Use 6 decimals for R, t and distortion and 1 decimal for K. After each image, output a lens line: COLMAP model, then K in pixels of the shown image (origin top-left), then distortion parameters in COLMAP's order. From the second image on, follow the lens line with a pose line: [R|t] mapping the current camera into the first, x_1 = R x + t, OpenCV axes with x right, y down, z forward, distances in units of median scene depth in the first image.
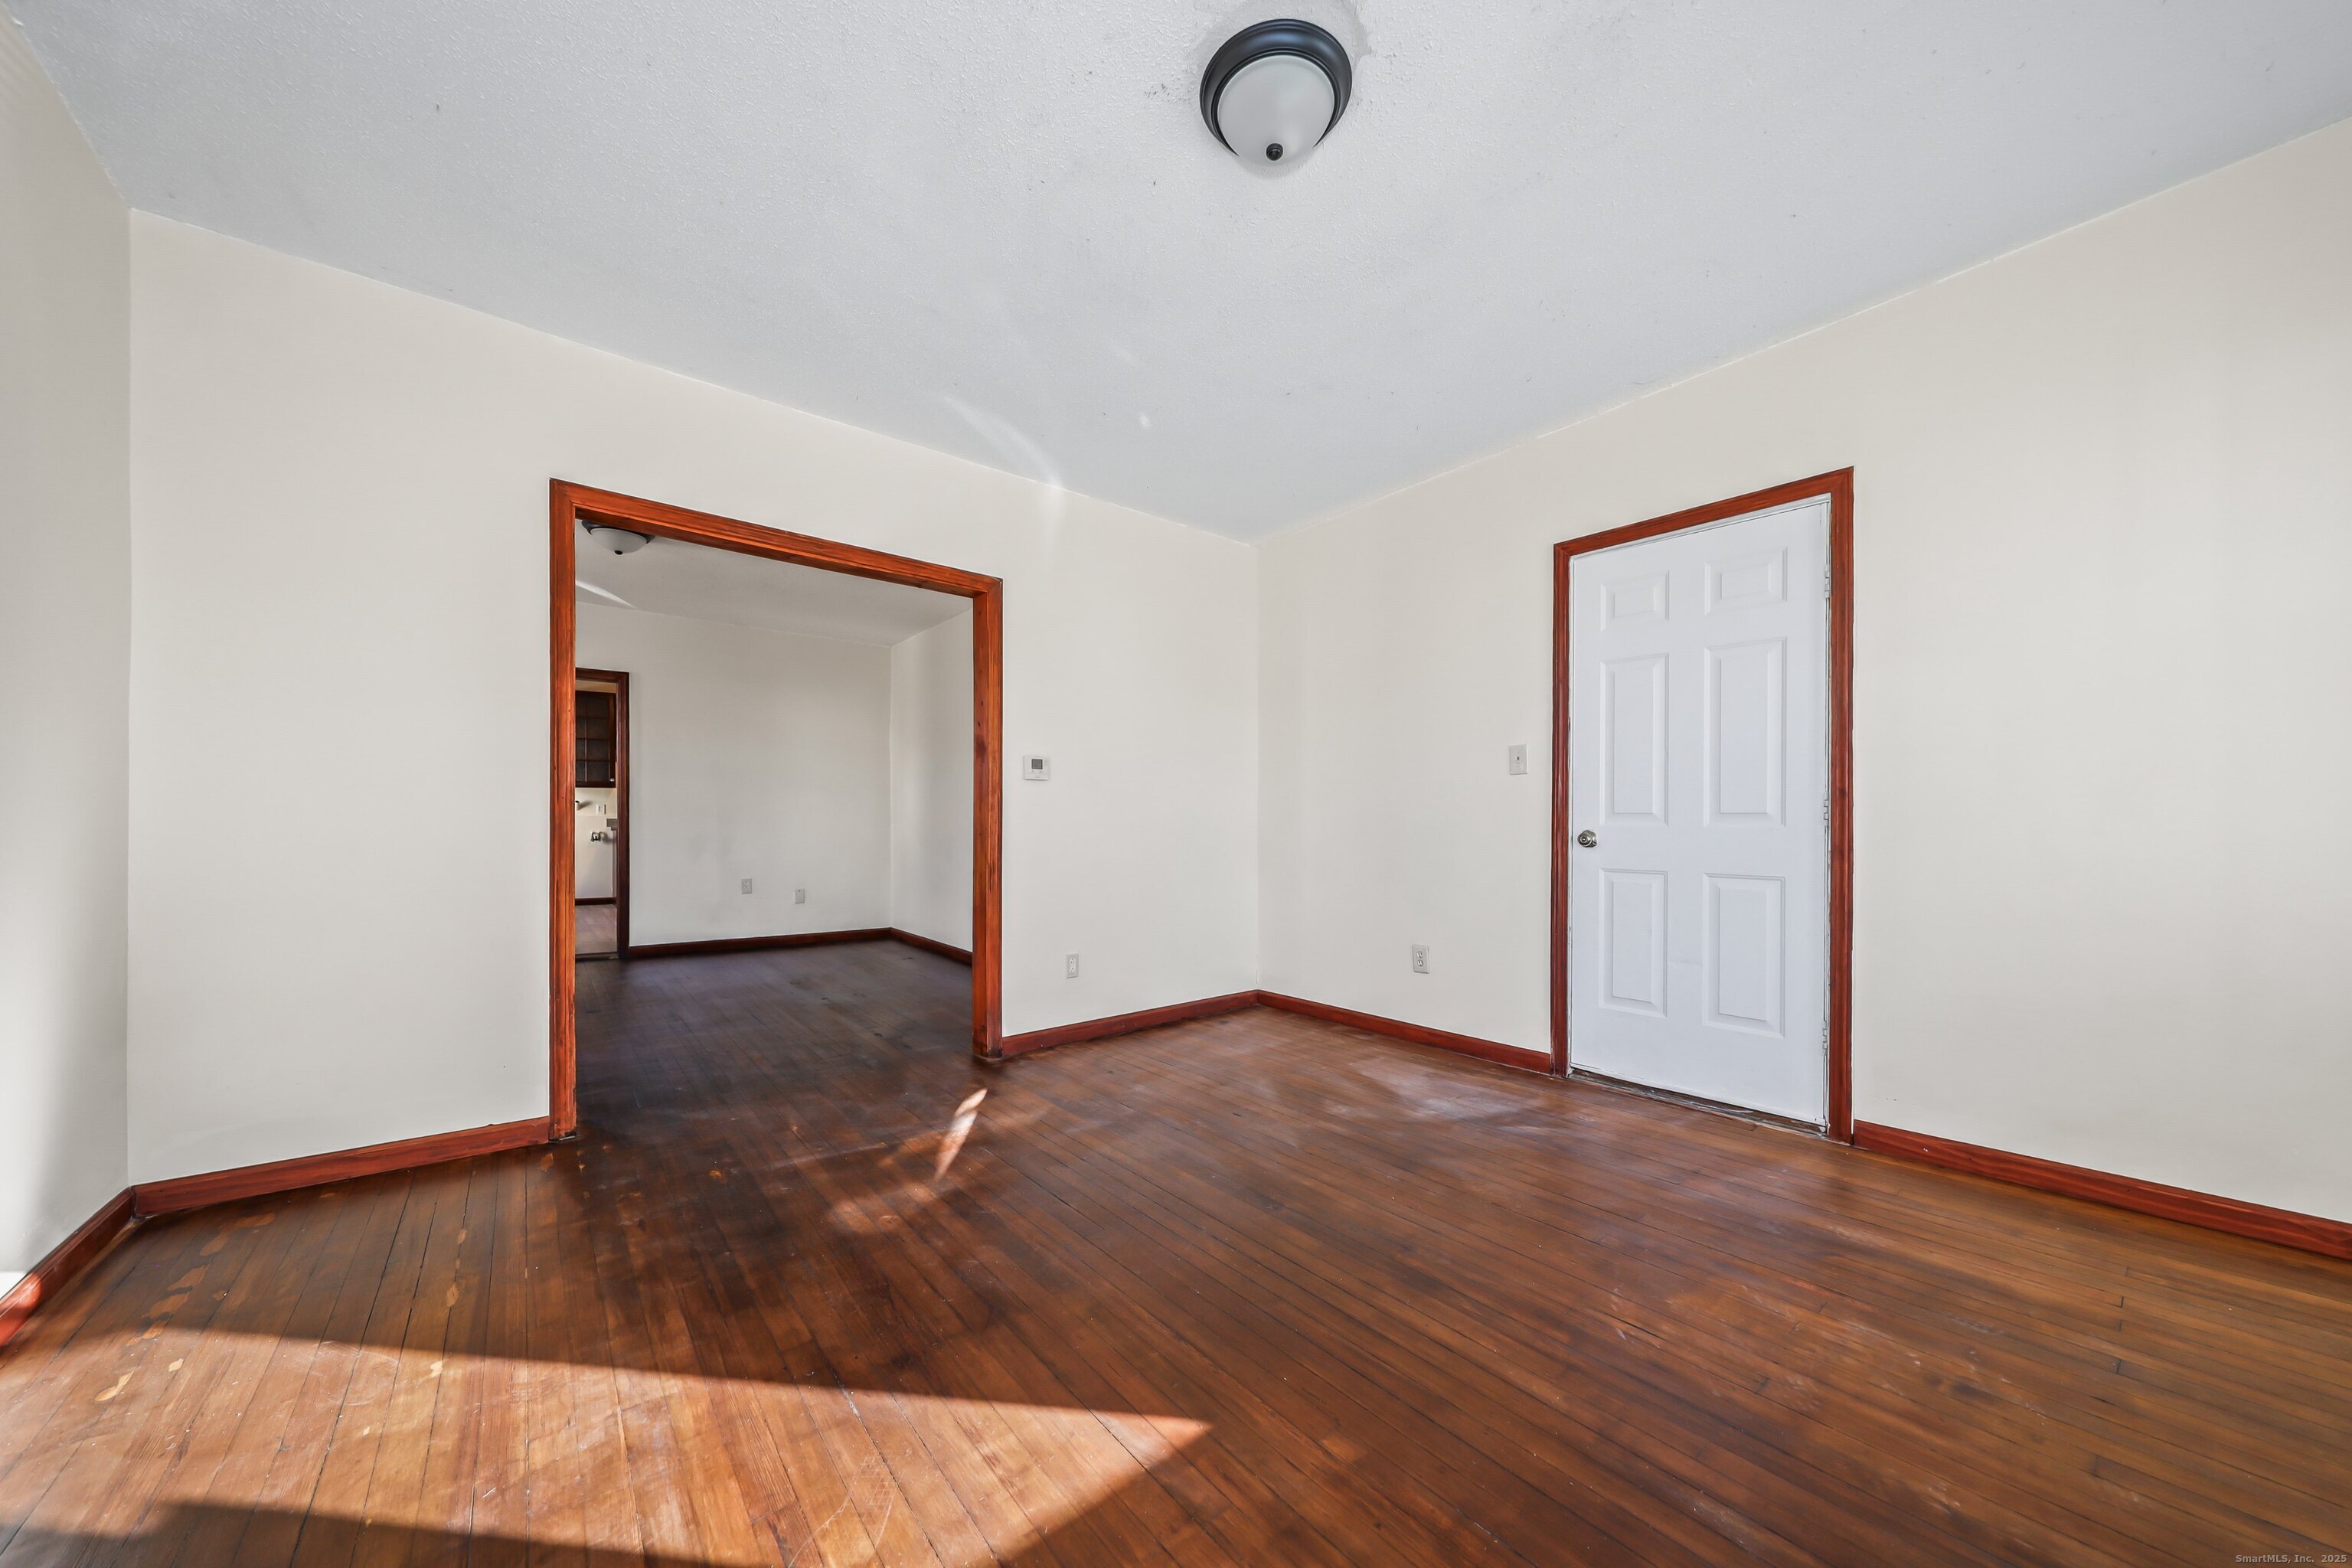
lens RADIAL K [[824.4, 0, 1164.0], [0, 824.4, 826.3], [0, 0, 1]] dist [0.000189, 0.000102]
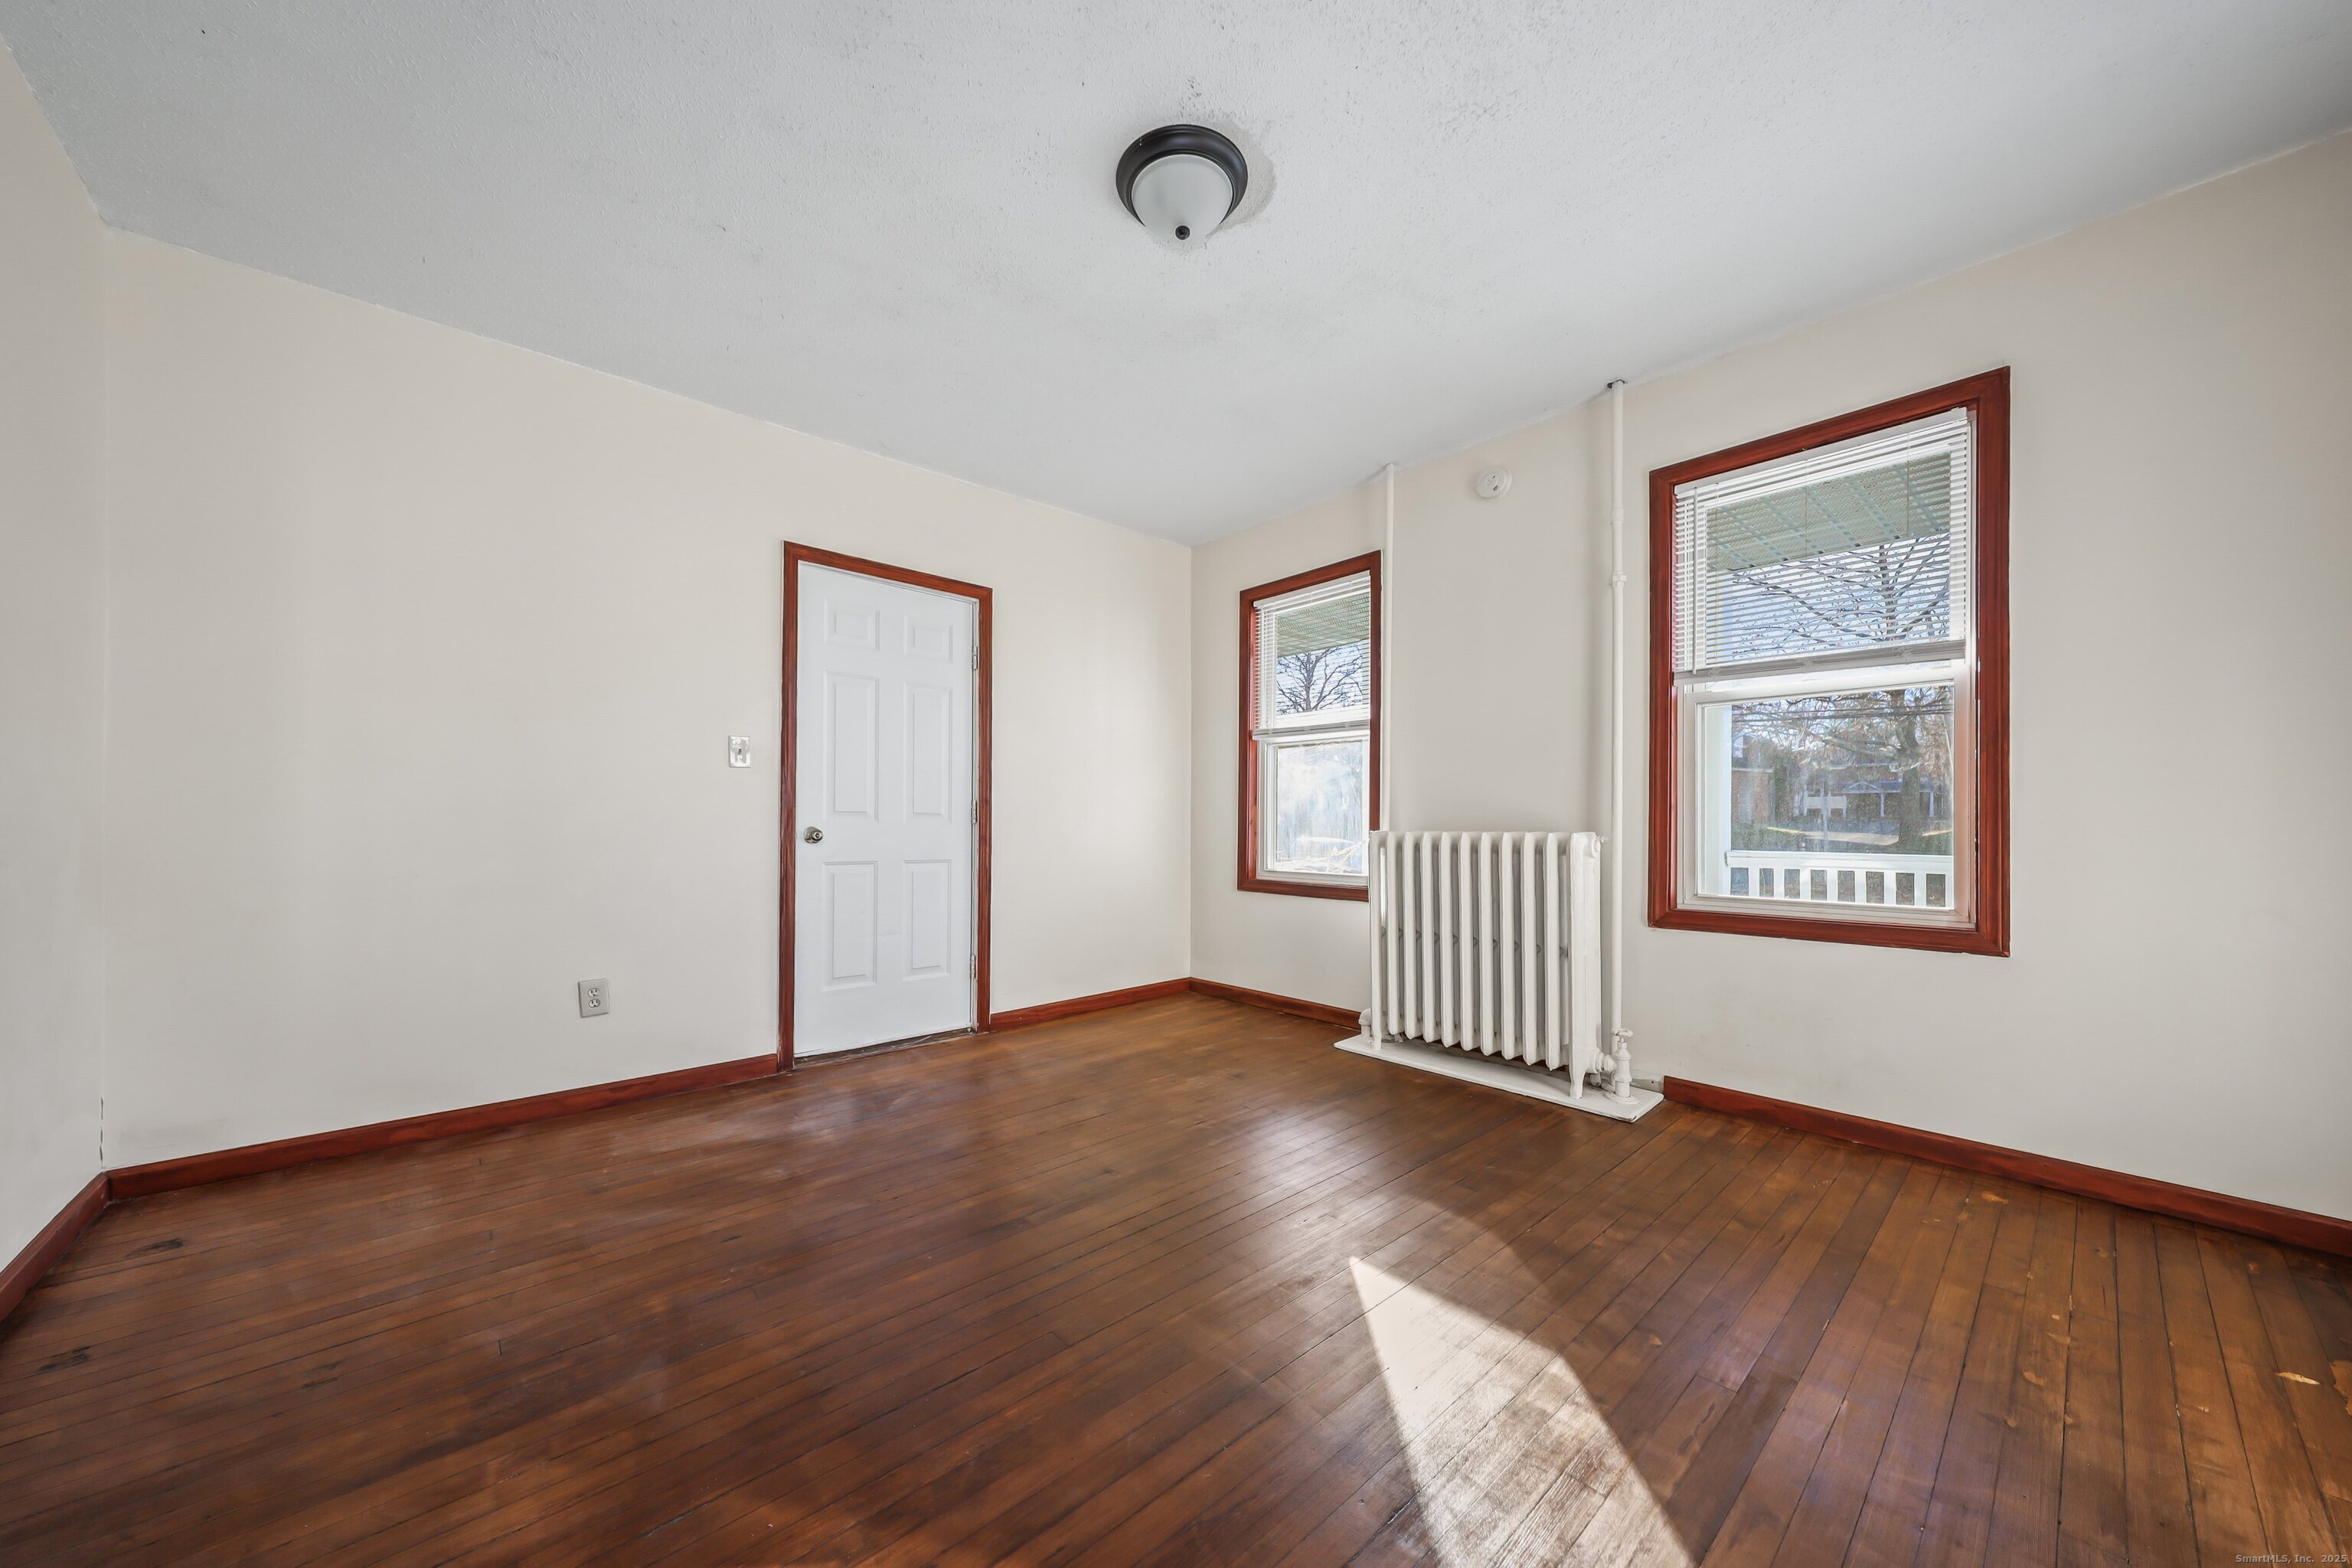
lens RADIAL K [[824.4, 0, 1164.0], [0, 824.4, 826.3], [0, 0, 1]] dist [0.000189, 0.000102]
pose [[-0.066861, -0.000058, 0.997762, -0.625946], [0.004068, 0.999992, 0.000331, 0.006312], [-0.997754, 0.004081, -0.066860, 0.685225]]
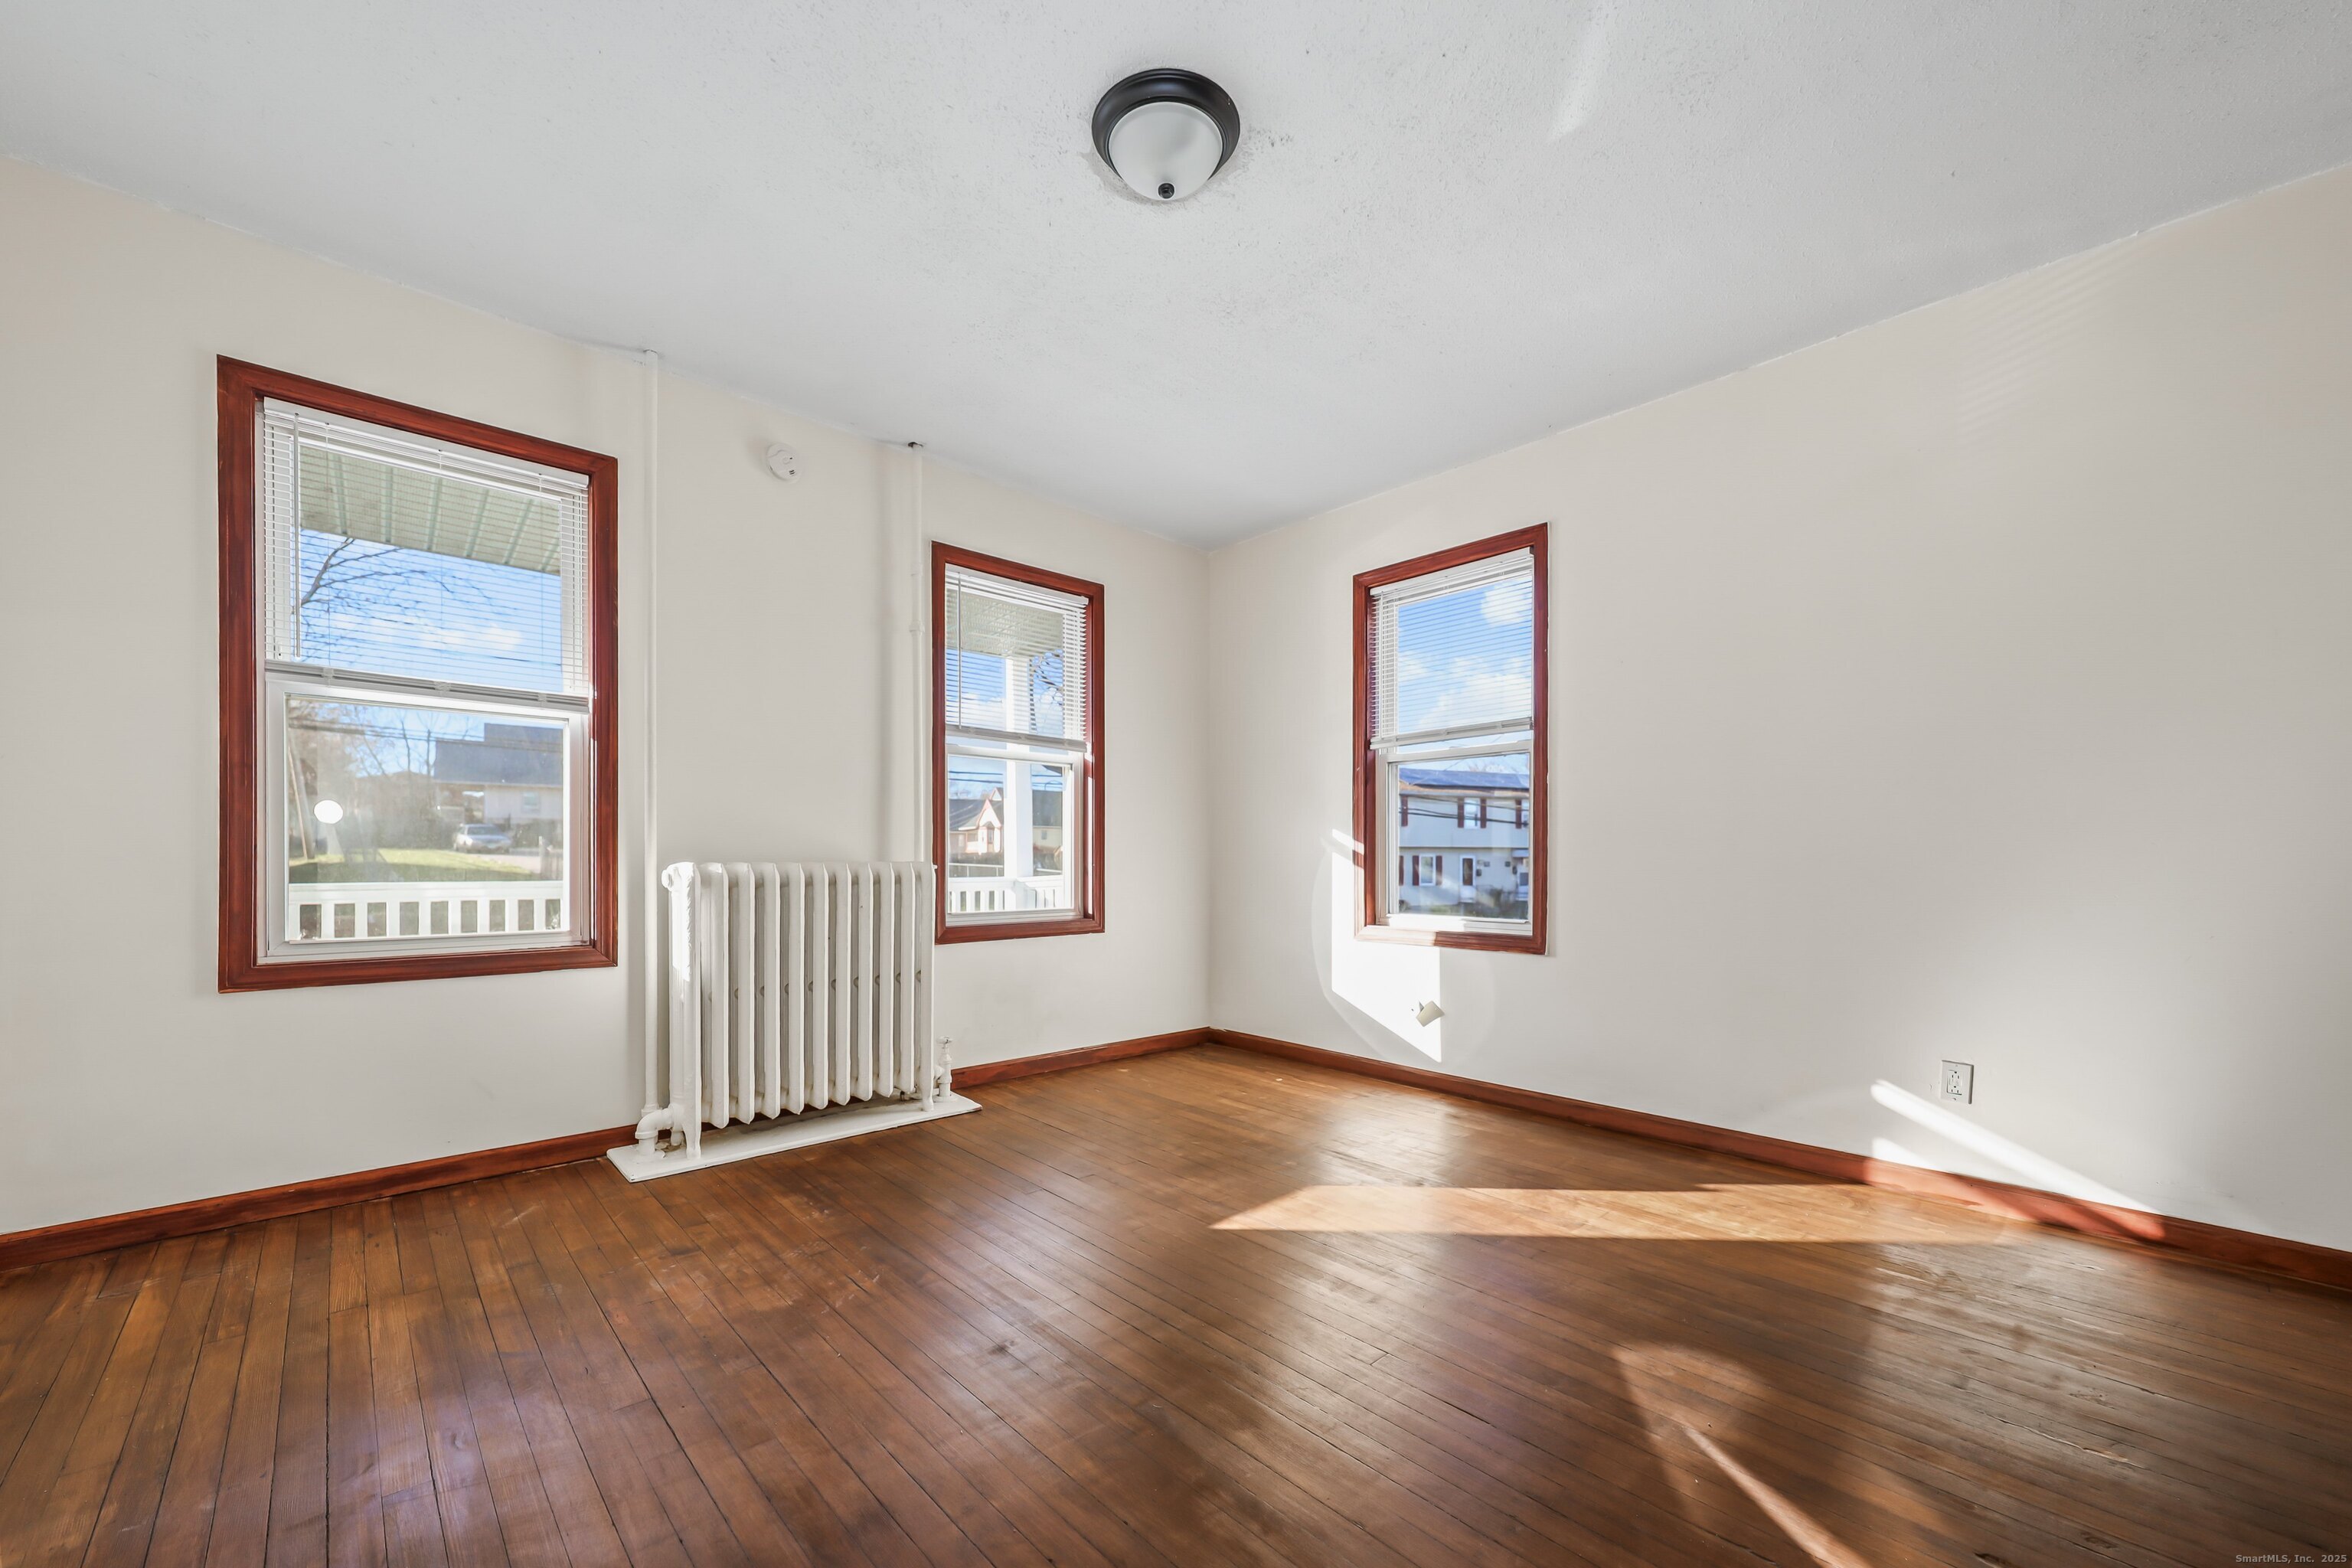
lens RADIAL K [[902.1, 0, 1181.4], [0, 902.1, 858.7], [0, 0, 1]] dist [-0.020989, -0.000094]
pose [[-0.995857, -0.001021, -0.090925, 0.134577], [-0.002030, 0.999937, 0.010997, -0.002635], [0.090909, 0.011136, -0.995797, 1.326136]]
